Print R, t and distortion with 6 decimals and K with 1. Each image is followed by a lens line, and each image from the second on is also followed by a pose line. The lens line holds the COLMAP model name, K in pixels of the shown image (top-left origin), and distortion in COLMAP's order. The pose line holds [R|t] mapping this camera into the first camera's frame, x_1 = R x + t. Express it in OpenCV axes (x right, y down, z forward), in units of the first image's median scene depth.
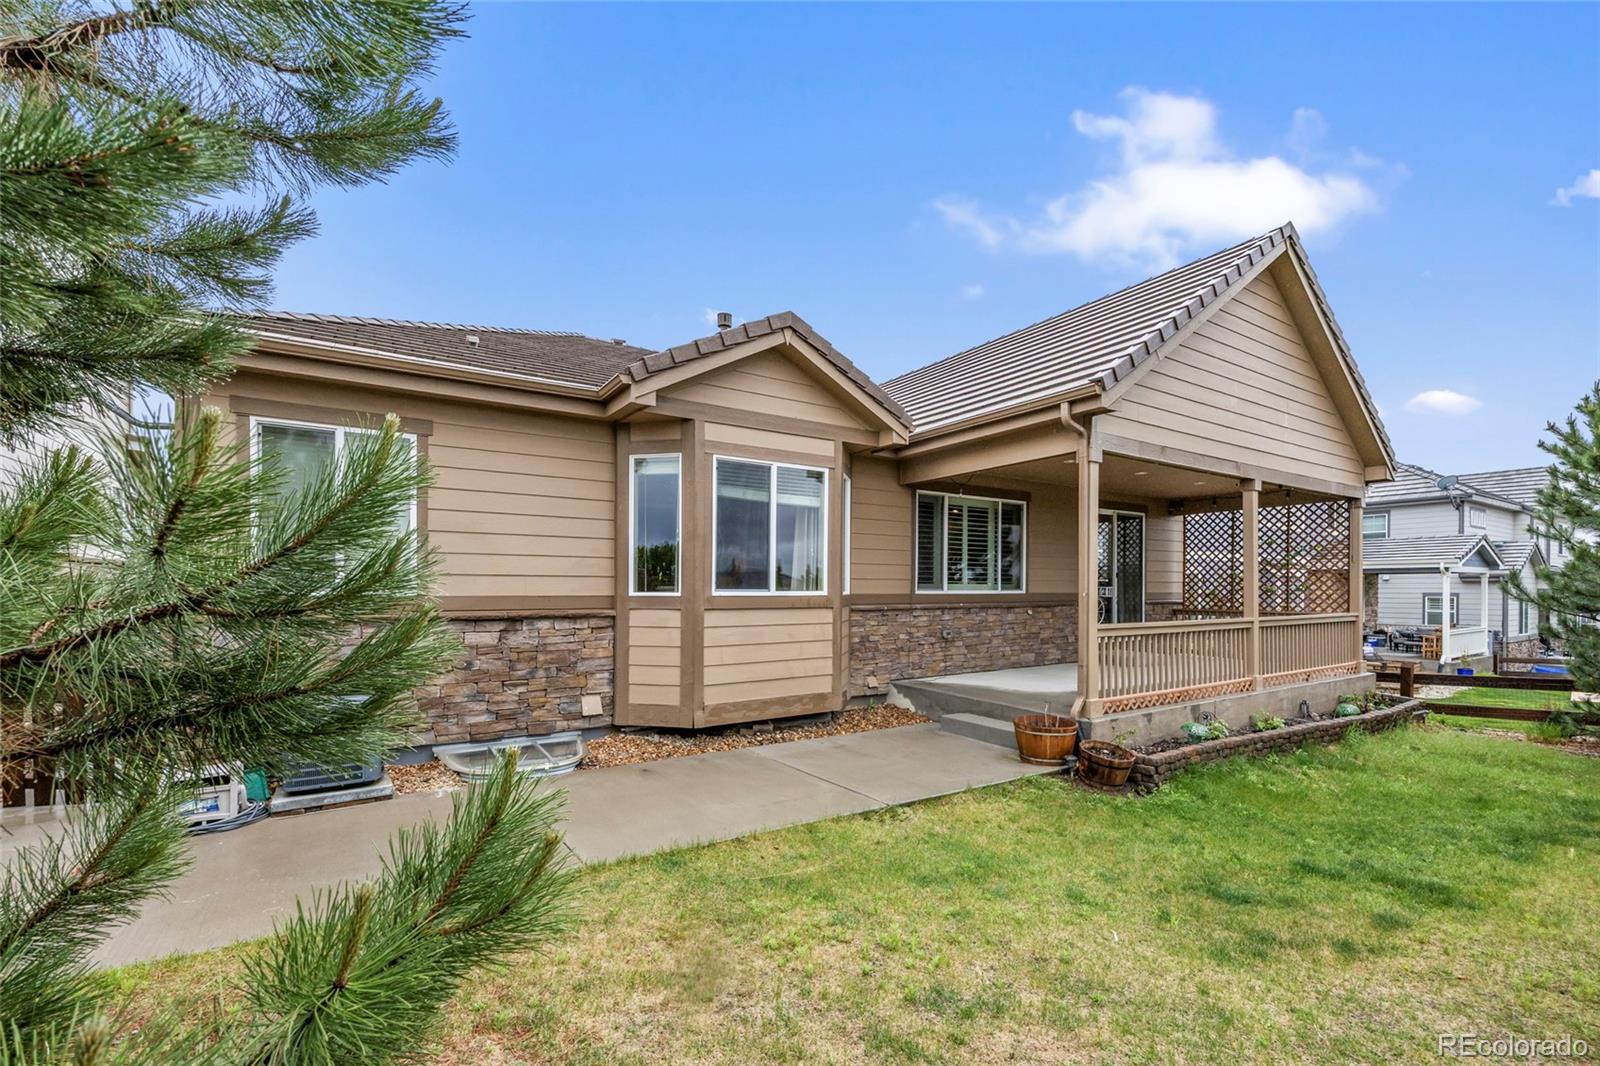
lens RADIAL K [[659.7, 0, 796.5], [0, 659.7, 594.0], [0, 0, 1]] dist [-0.001206, -0.000090]
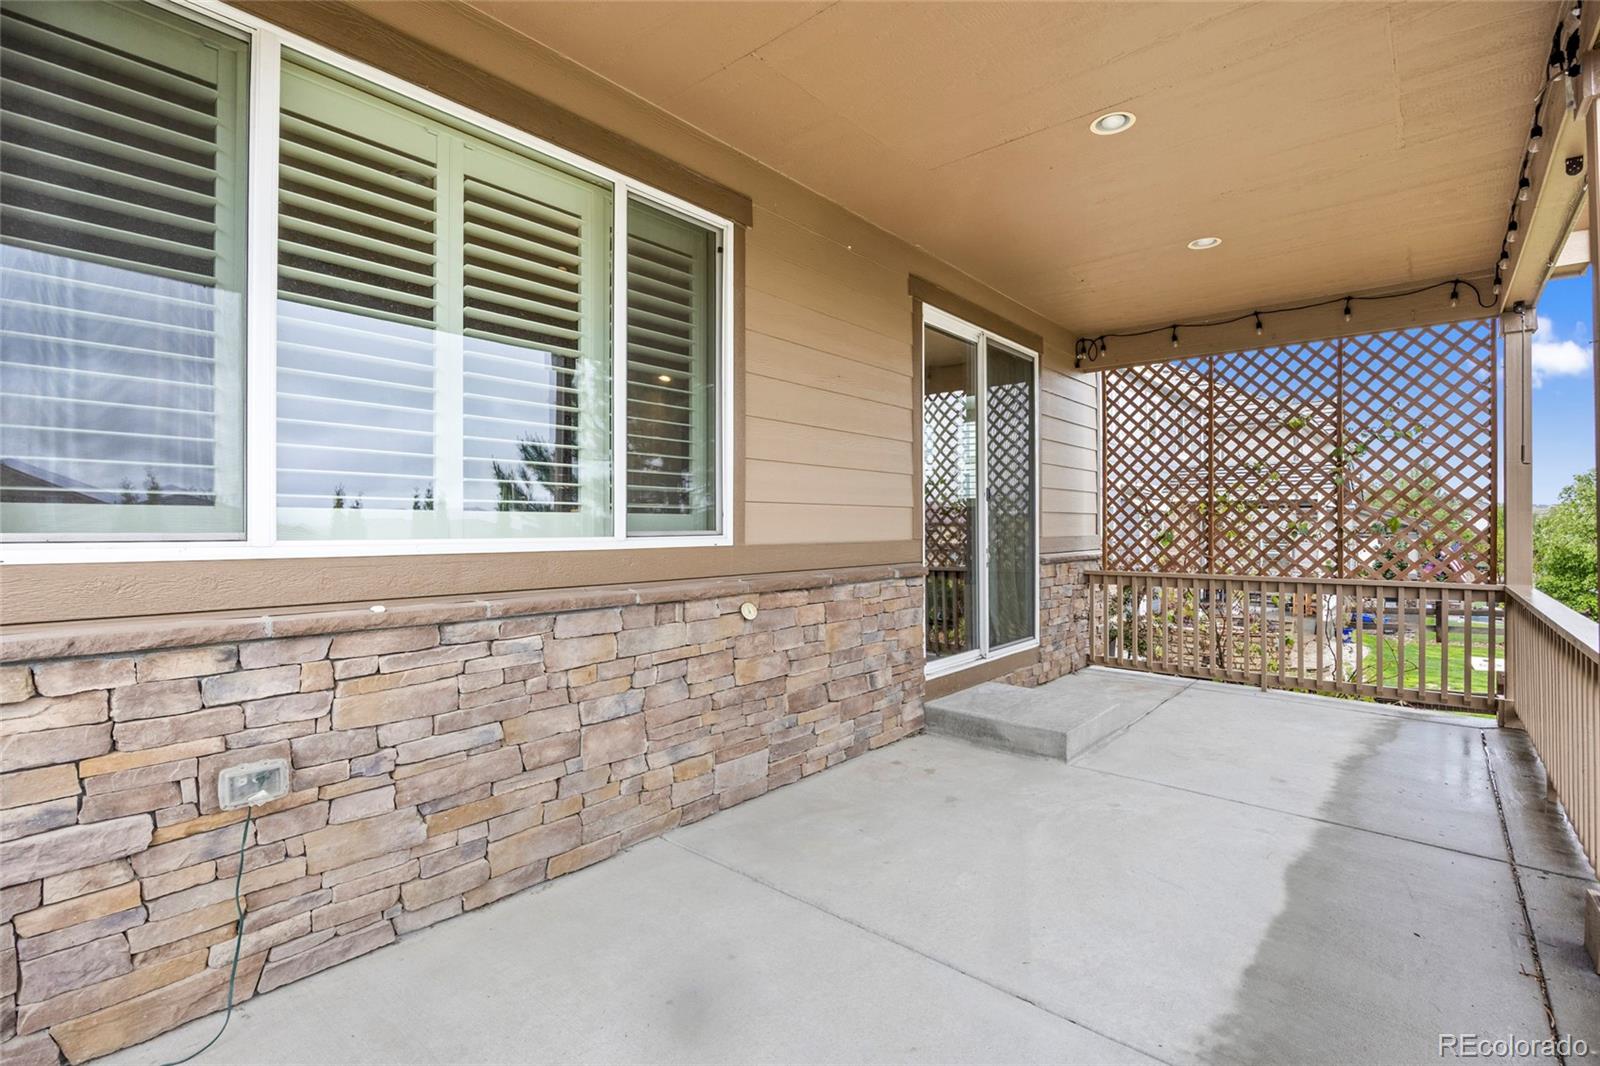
lens RADIAL K [[730.4, 0, 803.1], [0, 730.4, 526.8], [0, 0, 1]] dist [-0.001787, -0.000303]
pose [[0.958650, -0.001360, 0.284584, 0.281691], [0.004047, 0.999953, -0.008857, -0.006072], [-0.284559, 0.009642, 0.958610, 0.678428]]
